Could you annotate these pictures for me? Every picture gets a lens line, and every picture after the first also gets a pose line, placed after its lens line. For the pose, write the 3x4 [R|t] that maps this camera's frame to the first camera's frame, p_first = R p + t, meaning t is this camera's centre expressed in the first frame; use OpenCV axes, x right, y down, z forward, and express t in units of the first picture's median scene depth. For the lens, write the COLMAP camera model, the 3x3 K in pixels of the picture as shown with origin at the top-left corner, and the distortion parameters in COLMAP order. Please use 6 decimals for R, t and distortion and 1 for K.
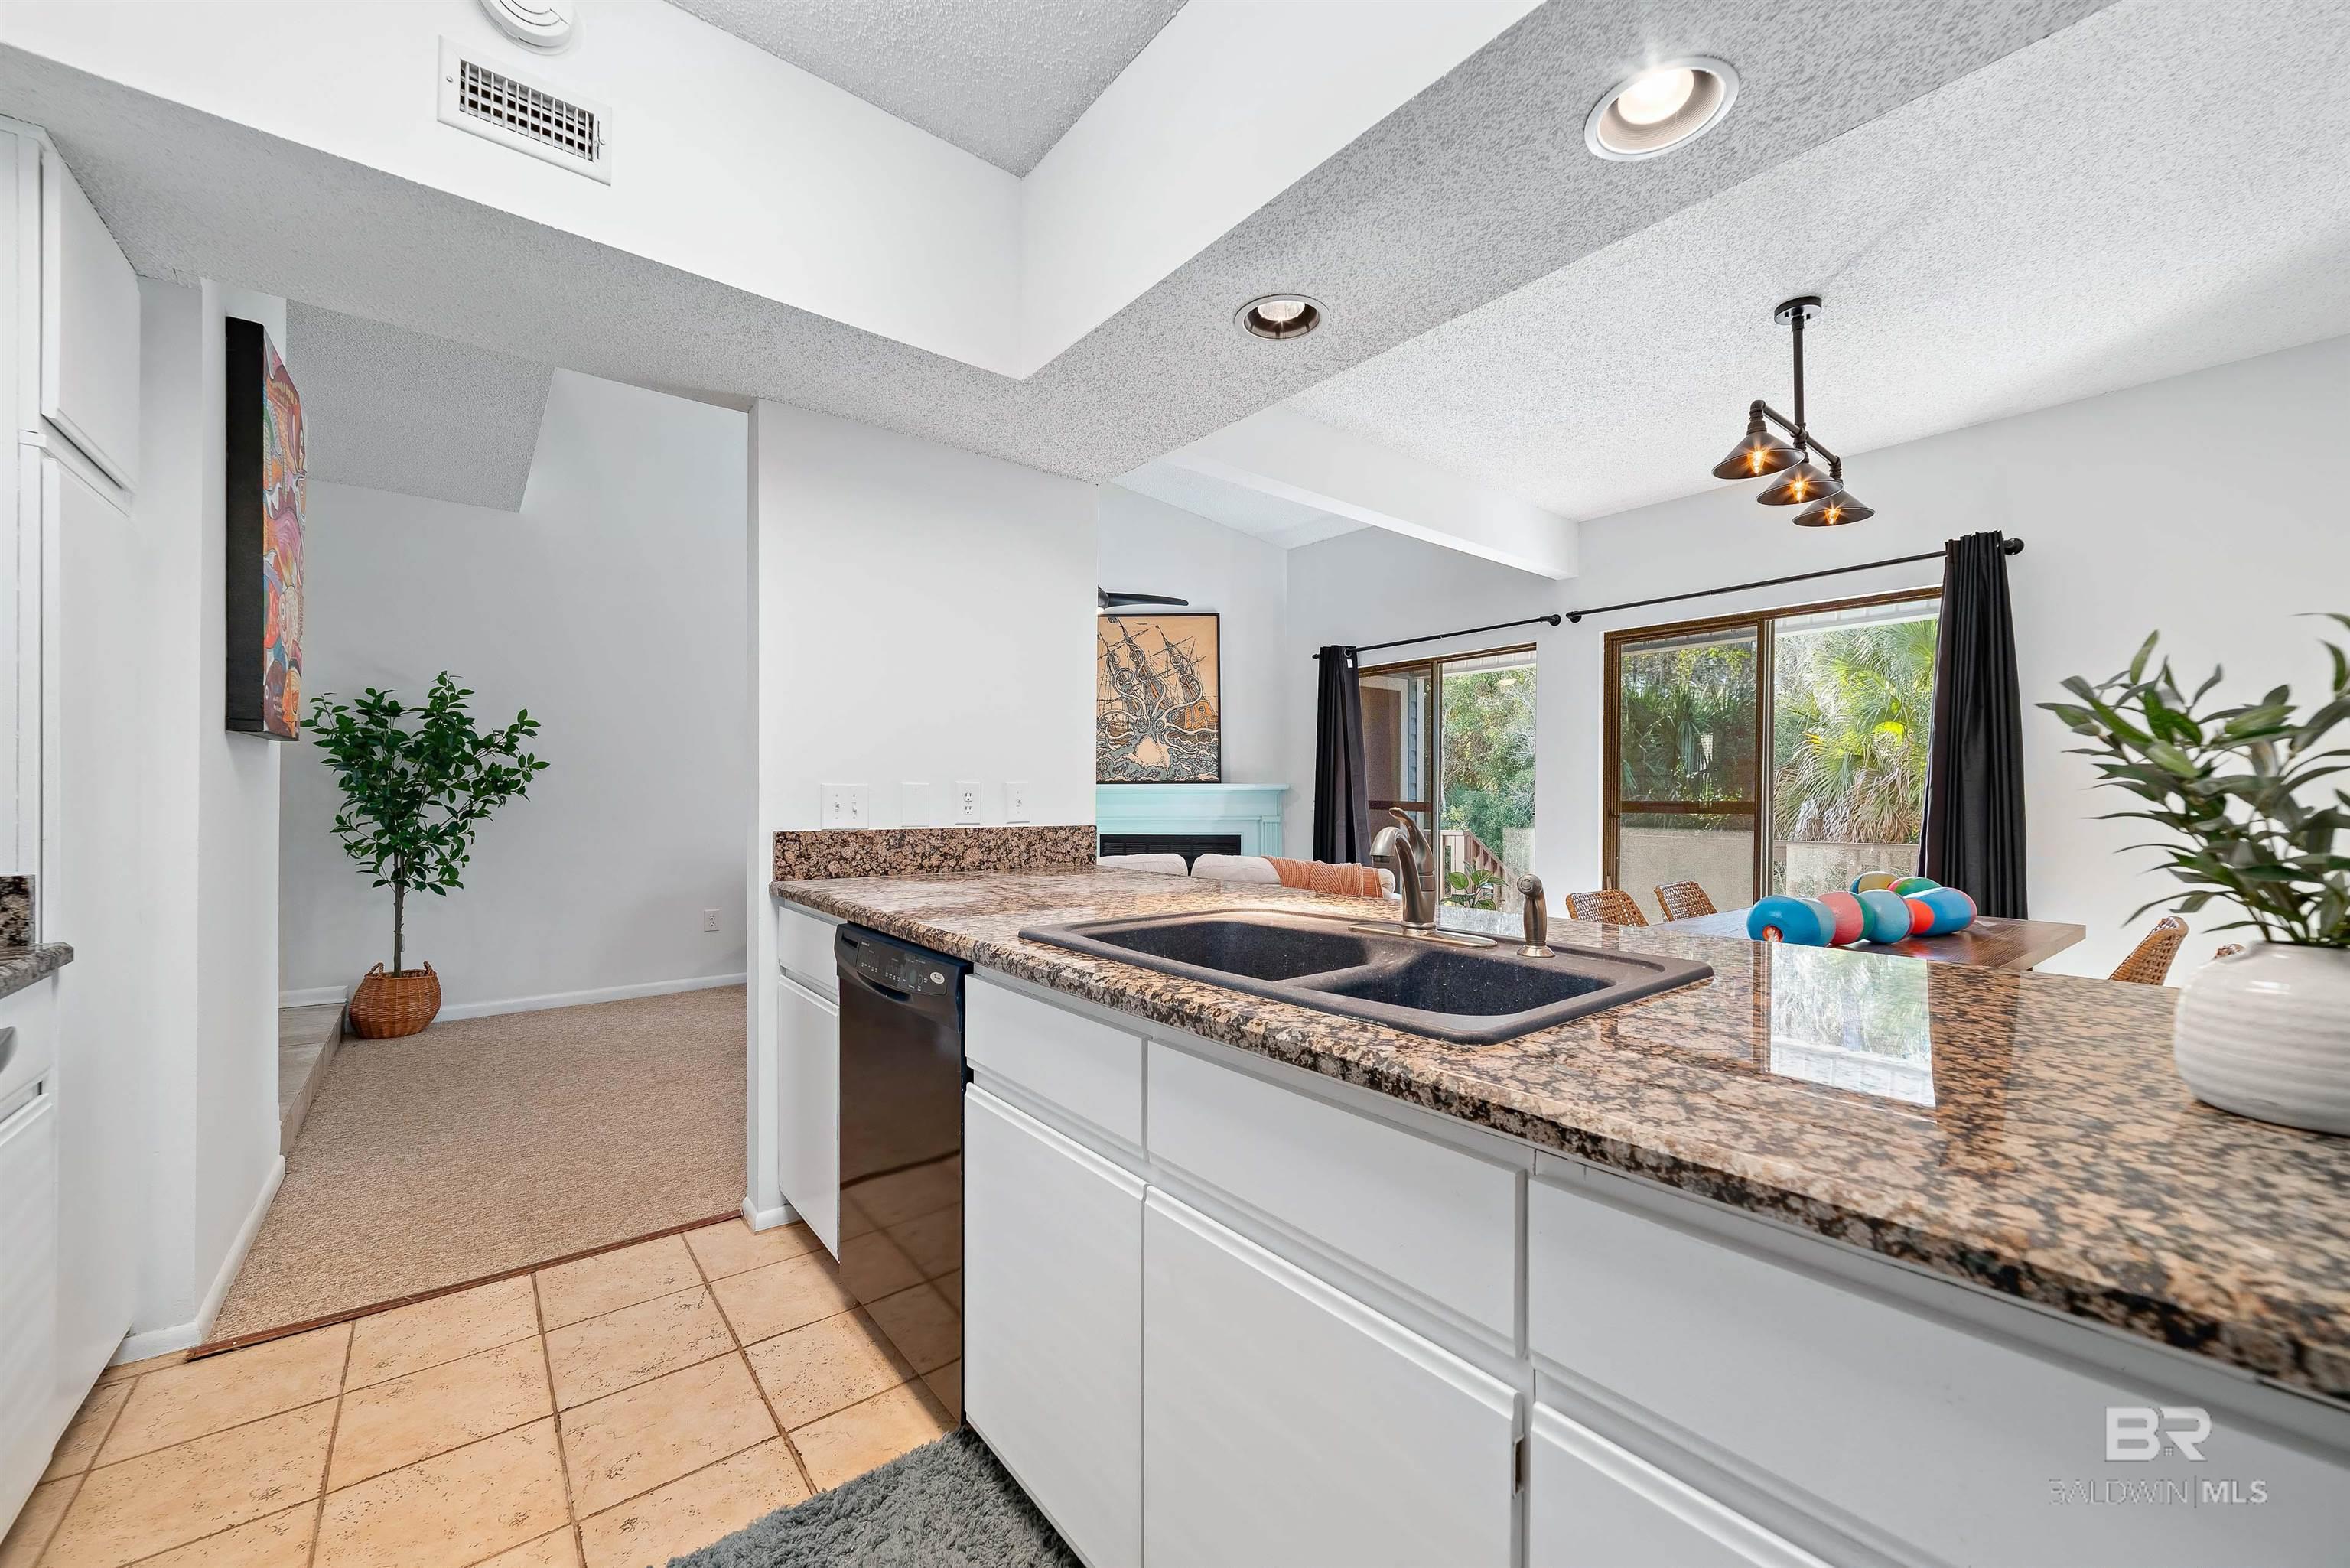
lens RADIAL K [[896.9, 0, 1170.3], [0, 896.9, 805.9], [0, 0, 1]] dist [-0.004076, 0.001745]
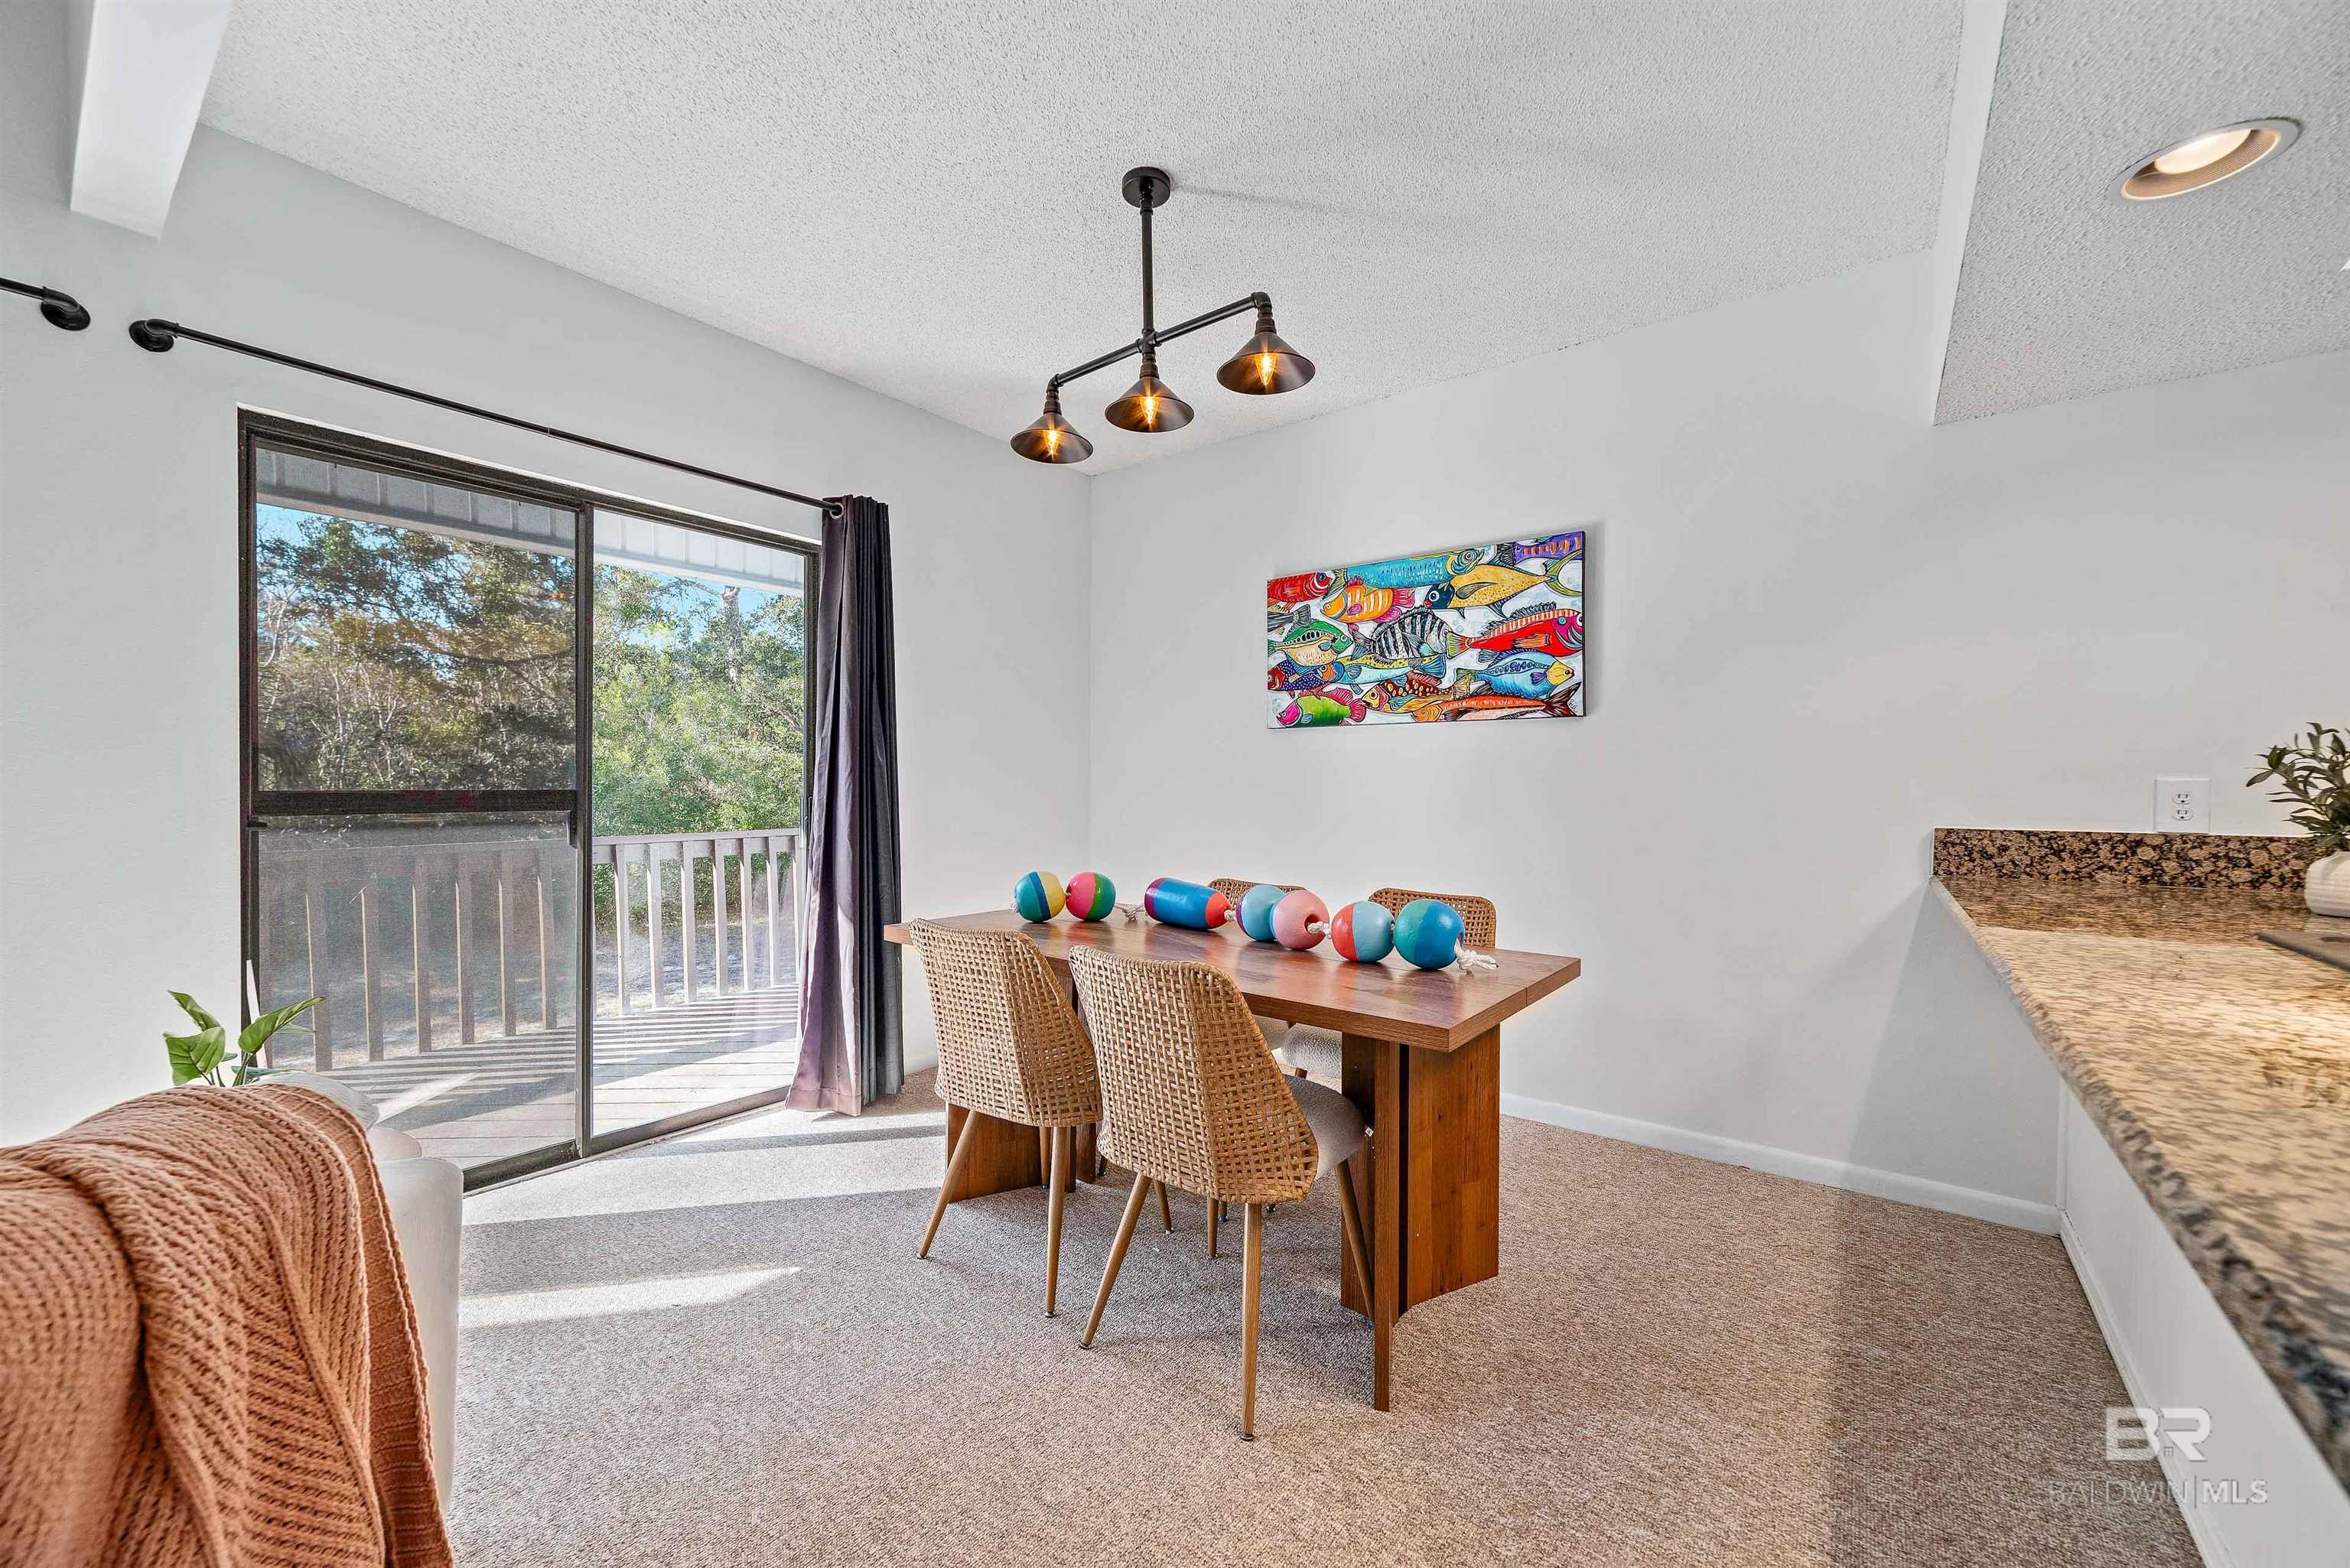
lens RADIAL K [[896.9, 0, 1182.4], [0, 896.9, 789.6], [0, 0, 1]] dist [-0.004076, 0.001745]
pose [[-0.251892, -0.012252, 0.967678, -0.045642], [0.004578, 0.999894, 0.013851, -0.008637], [-0.967745, 0.007919, -0.251809, 0.540537]]
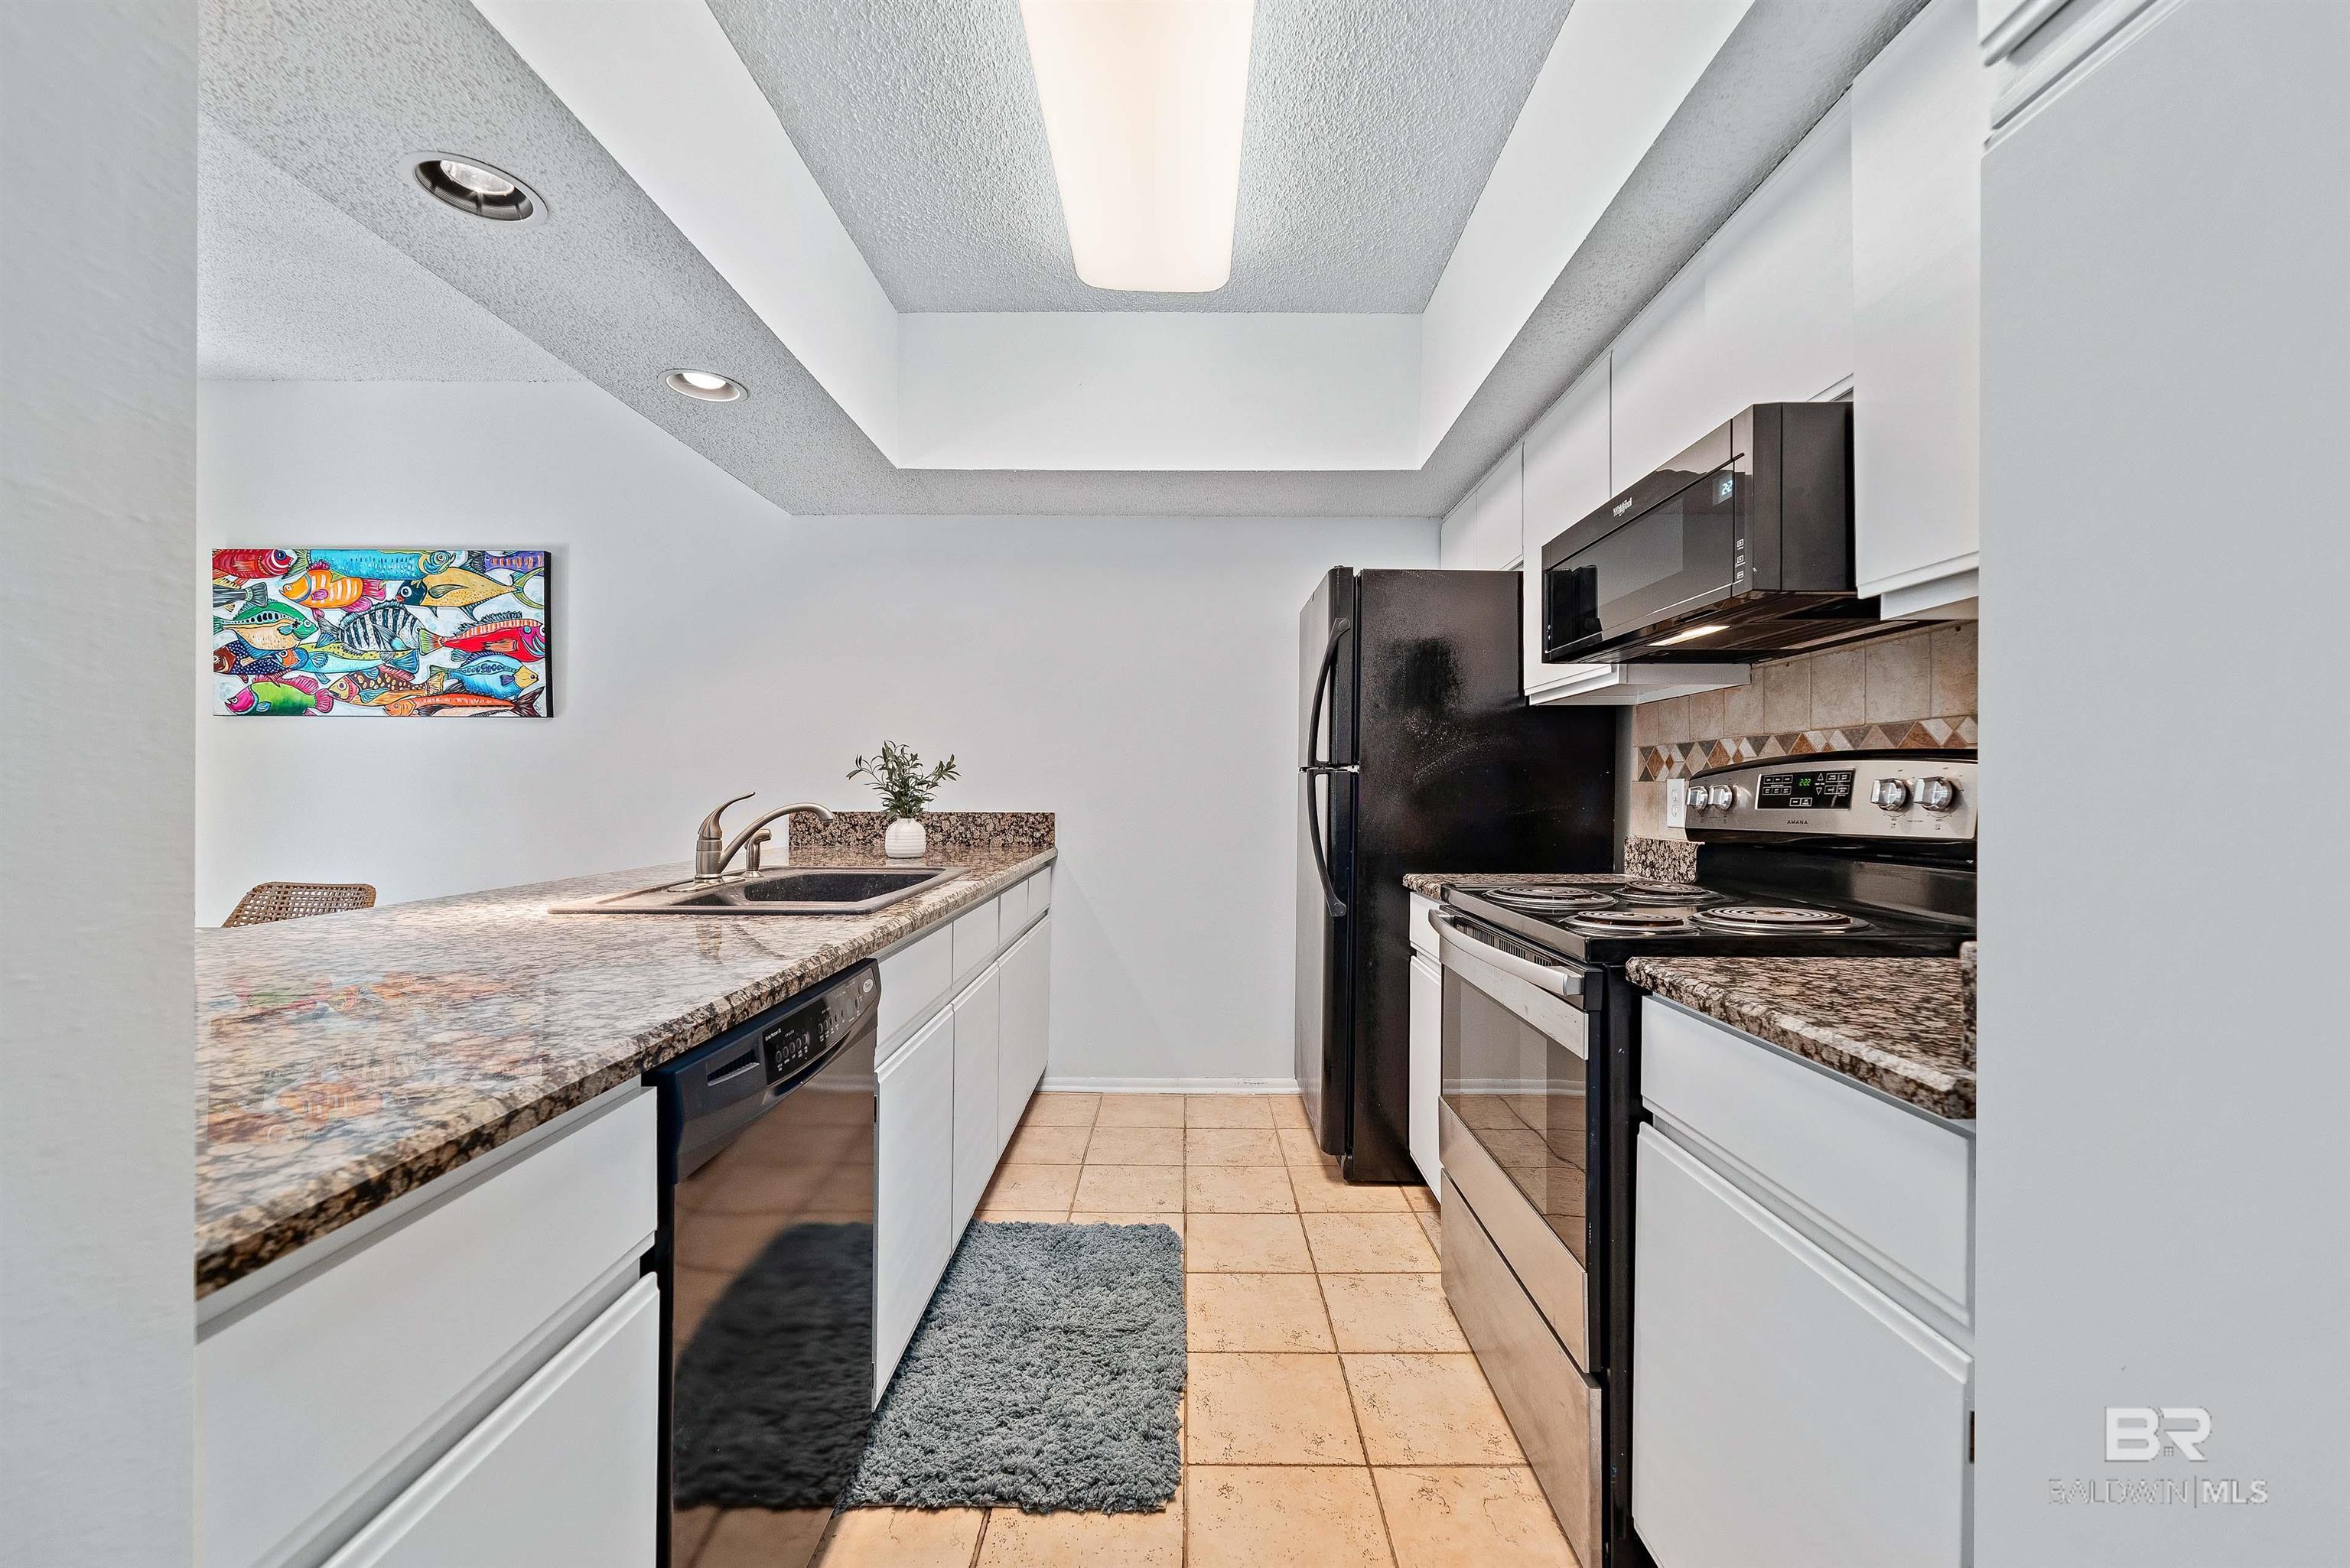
lens RADIAL K [[896.9, 0, 1193.2], [0, 896.9, 791.0], [0, 0, 1]] dist [-0.004076, 0.001745]
pose [[-0.788945, -0.011282, 0.614360, -0.278618], [-0.003434, 0.999897, 0.013952, -0.005027], [-0.614454, 0.008897, -0.788903, 0.390013]]
